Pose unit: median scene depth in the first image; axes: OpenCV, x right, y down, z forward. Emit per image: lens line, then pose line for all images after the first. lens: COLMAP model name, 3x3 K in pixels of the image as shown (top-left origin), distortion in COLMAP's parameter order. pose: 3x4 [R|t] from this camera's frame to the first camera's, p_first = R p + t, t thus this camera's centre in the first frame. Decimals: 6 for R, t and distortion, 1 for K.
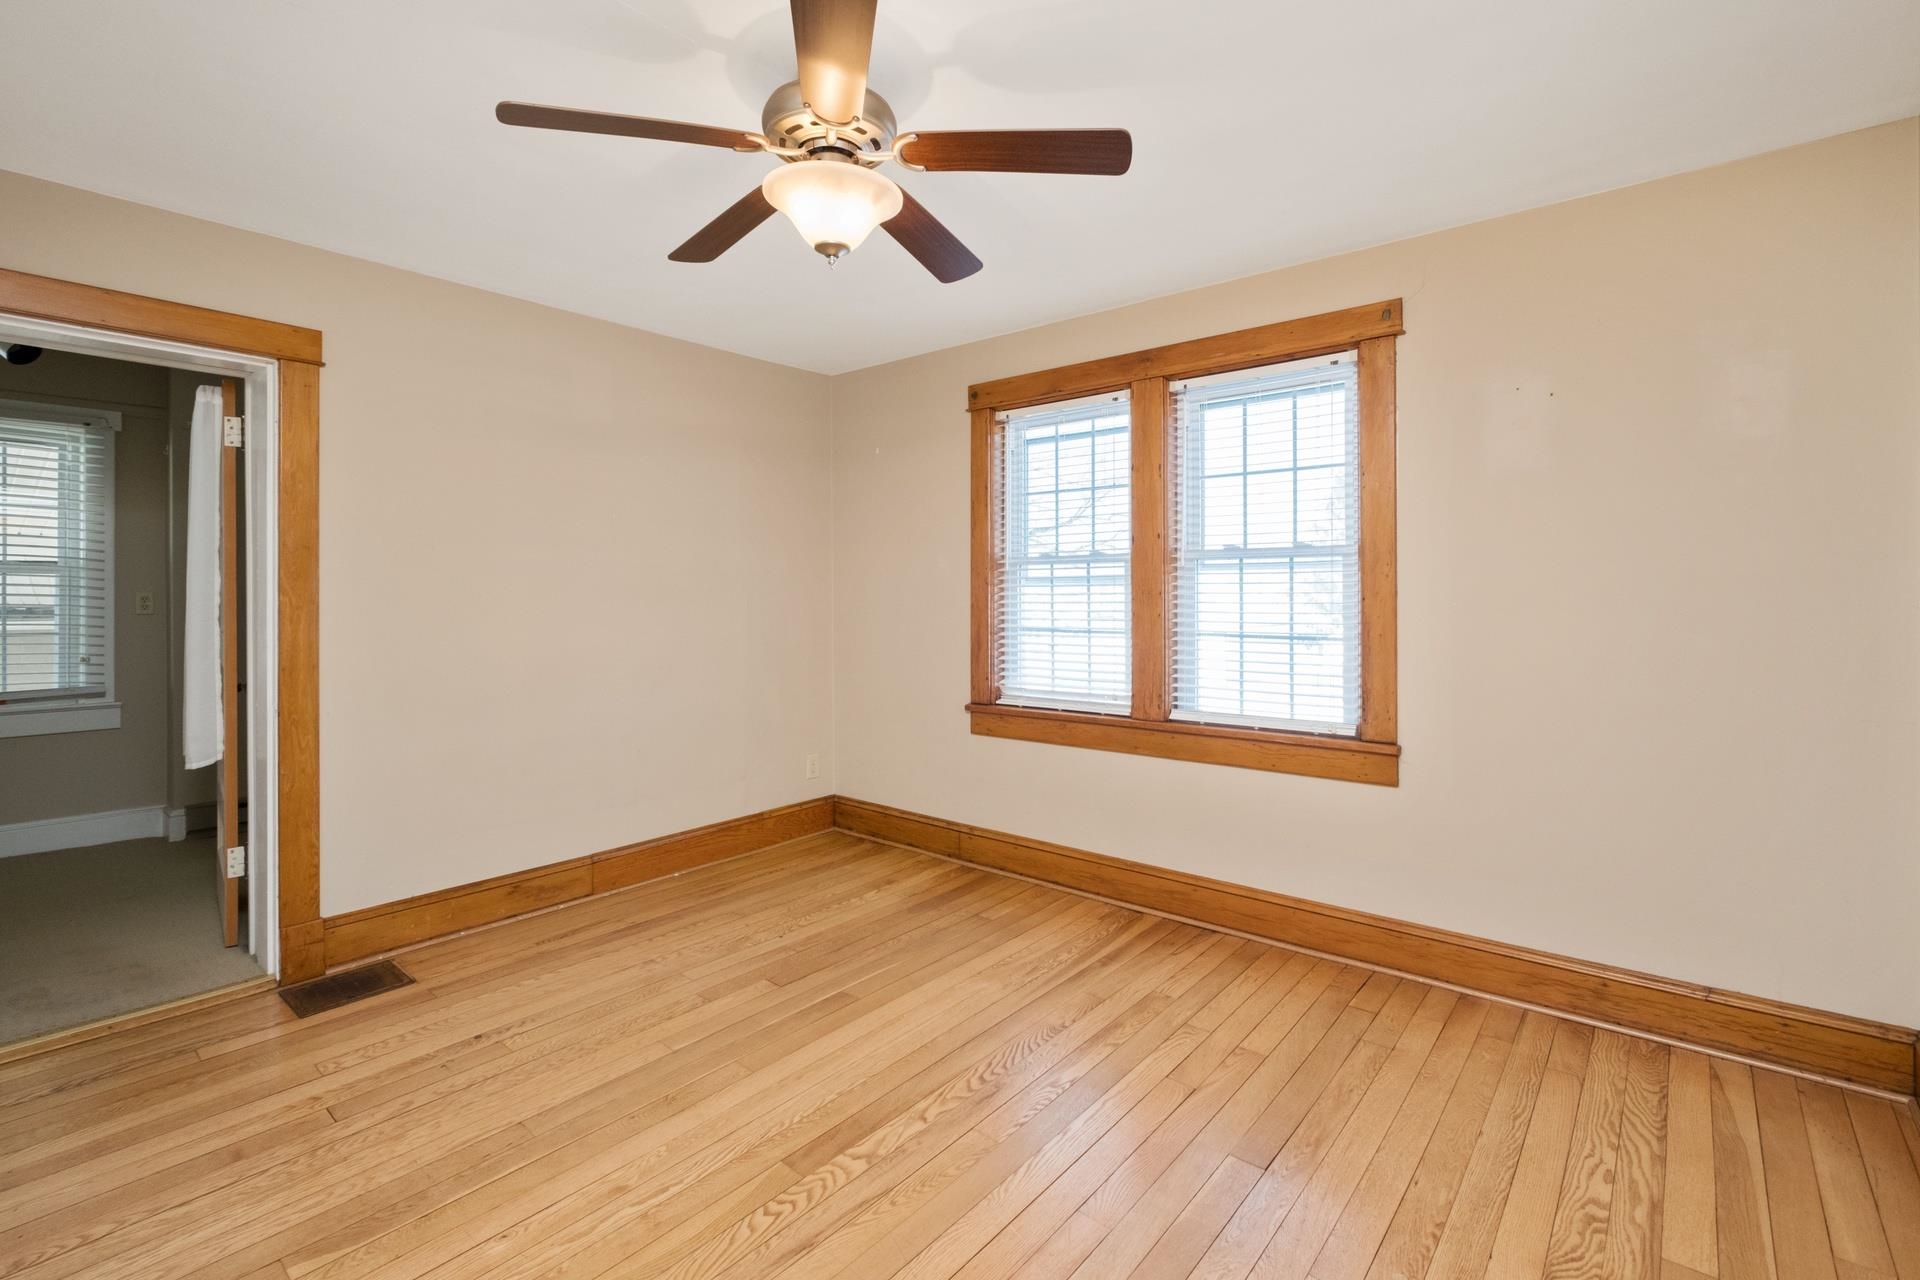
lens RADIAL K [[855.2, 0, 967.6], [0, 855.2, 627.2], [0, 0, 1]] dist [0.000891, -0.000164]
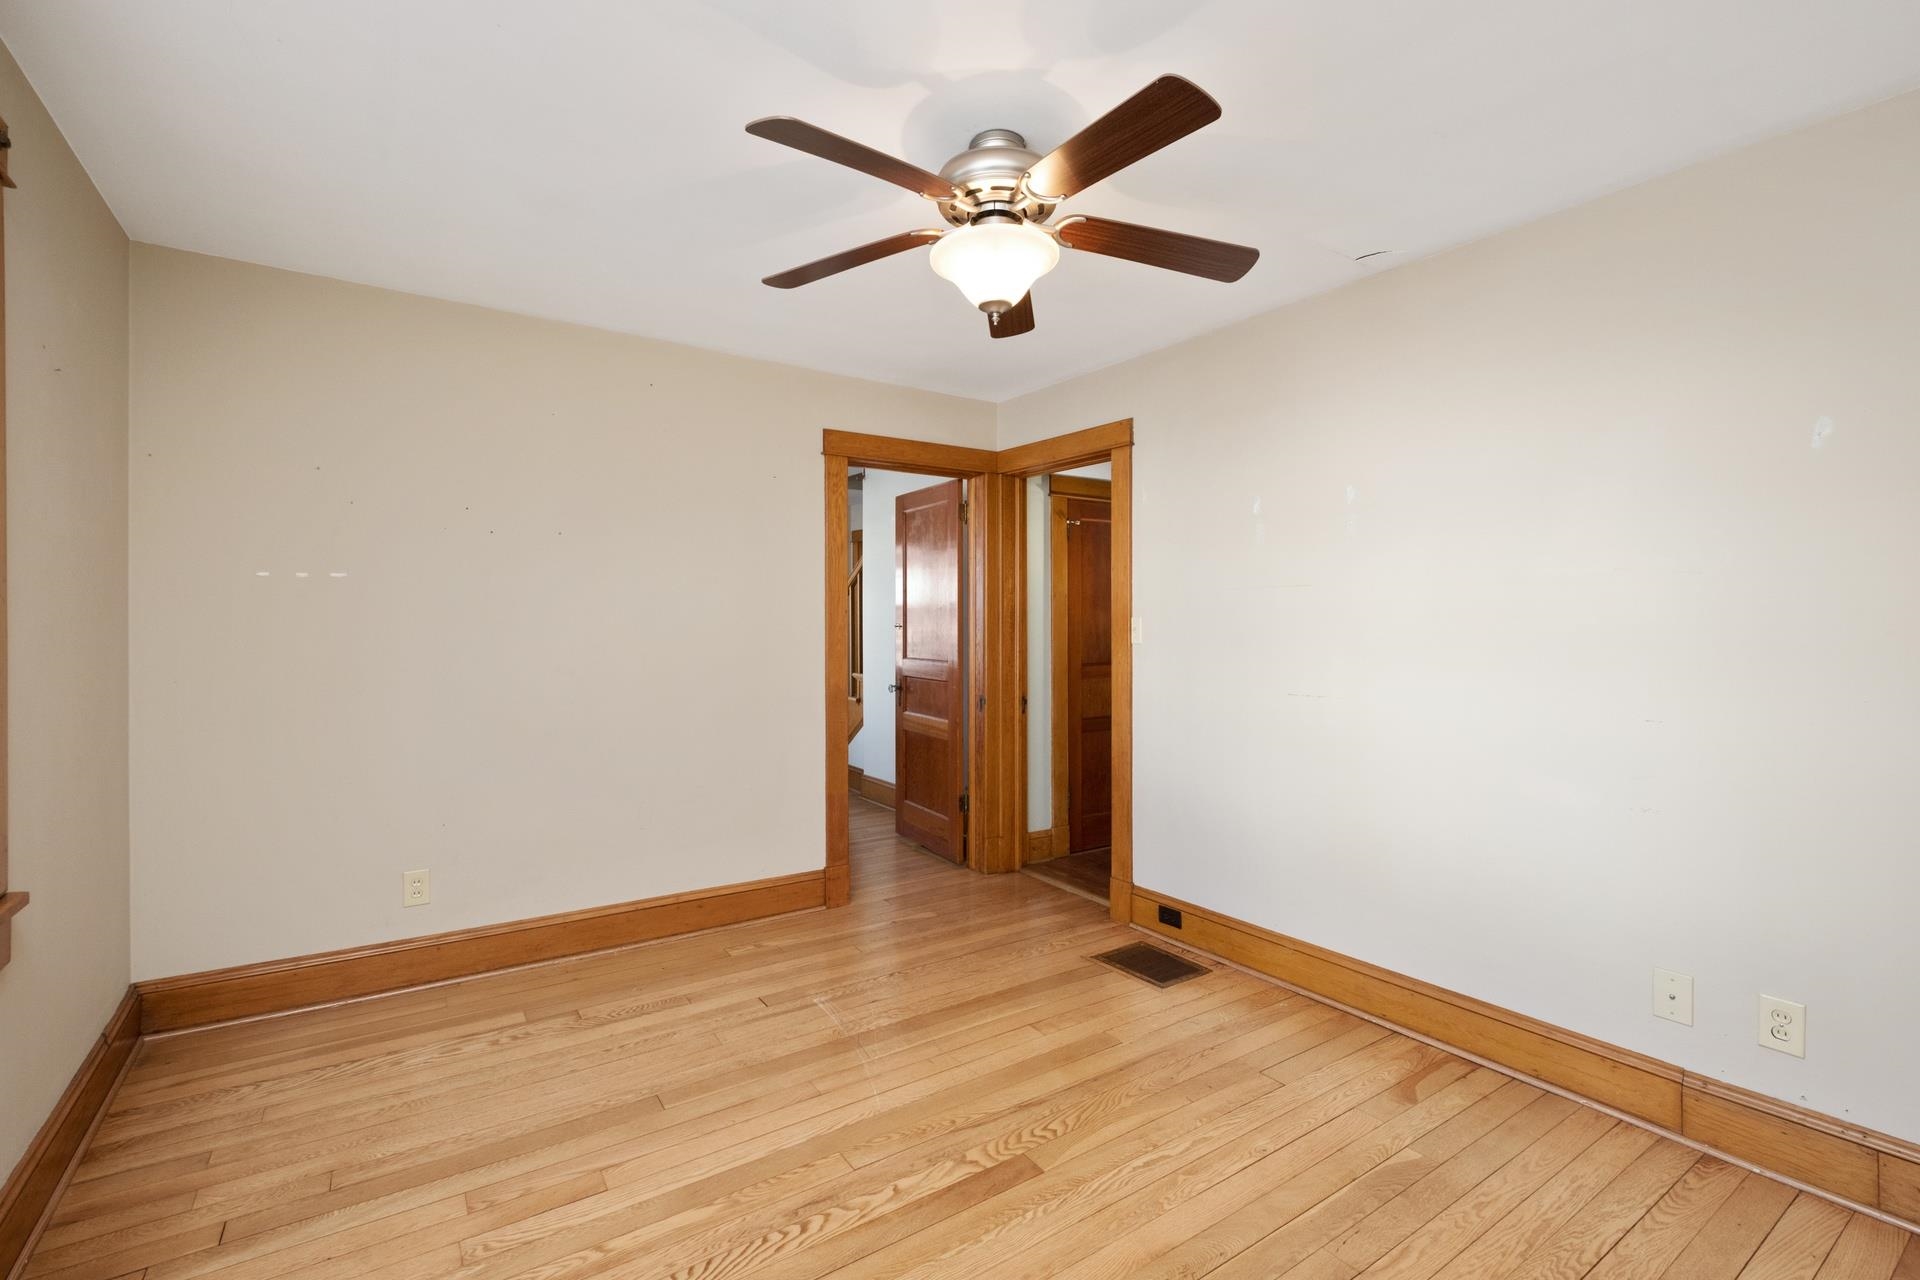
lens RADIAL K [[855.2, 0, 967.6], [0, 855.2, 627.2], [0, 0, 1]] dist [0.000891, -0.000164]
pose [[-0.962333, 0.000030, 0.271873, -0.415691], [0.011344, 0.999134, 0.040043, -0.082874], [-0.271637, 0.041618, -0.961500, 2.022192]]
